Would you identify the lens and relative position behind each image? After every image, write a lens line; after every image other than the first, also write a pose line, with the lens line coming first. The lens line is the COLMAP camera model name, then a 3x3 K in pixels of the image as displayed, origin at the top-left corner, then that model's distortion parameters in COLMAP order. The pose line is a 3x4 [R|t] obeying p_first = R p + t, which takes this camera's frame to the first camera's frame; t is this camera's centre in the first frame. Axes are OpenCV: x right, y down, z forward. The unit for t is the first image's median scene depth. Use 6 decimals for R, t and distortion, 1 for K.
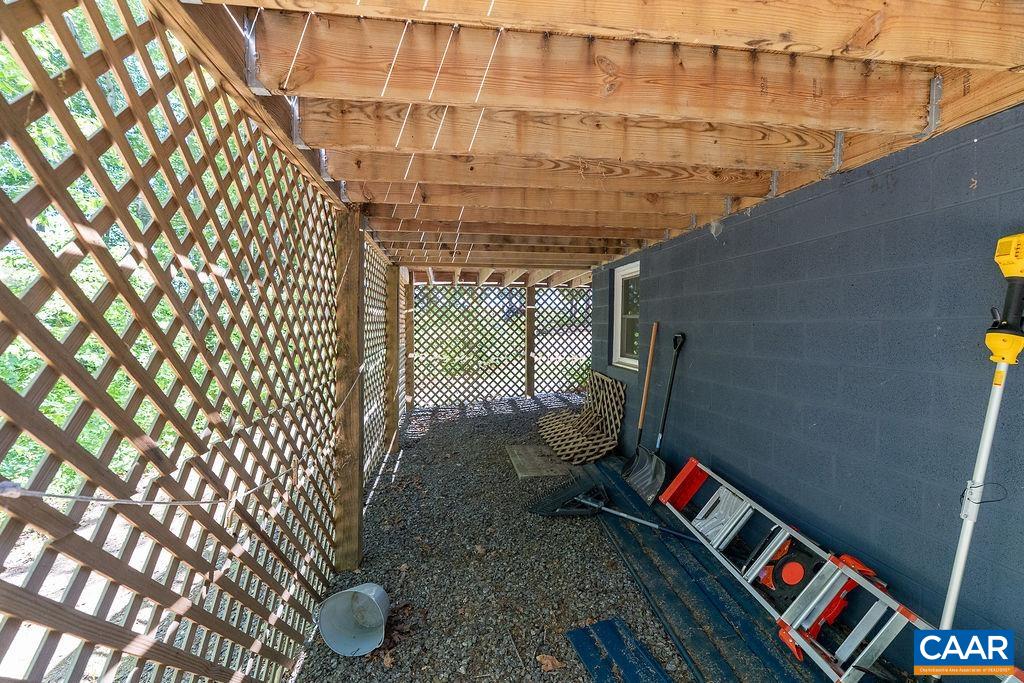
lens RADIAL K [[459.9, 0, 512.5], [0, 459.9, 338.1], [0, 0, 1]] dist [-0.004283, 0.000665]
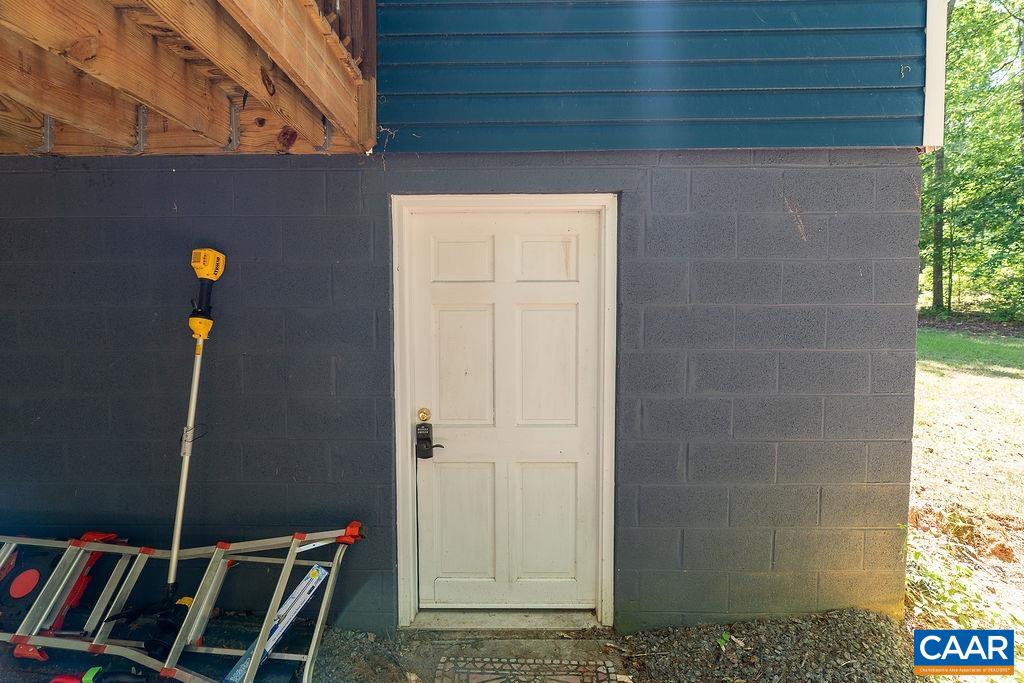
lens RADIAL K [[459.9, 0, 512.5], [0, 459.9, 338.1], [0, 0, 1]] dist [-0.004283, 0.000665]
pose [[0.152079, -0.050950, 0.987054, -0.146454], [0.023529, 0.998574, 0.047919, 0.004676], [-0.988088, 0.015937, 0.153061, -0.136109]]
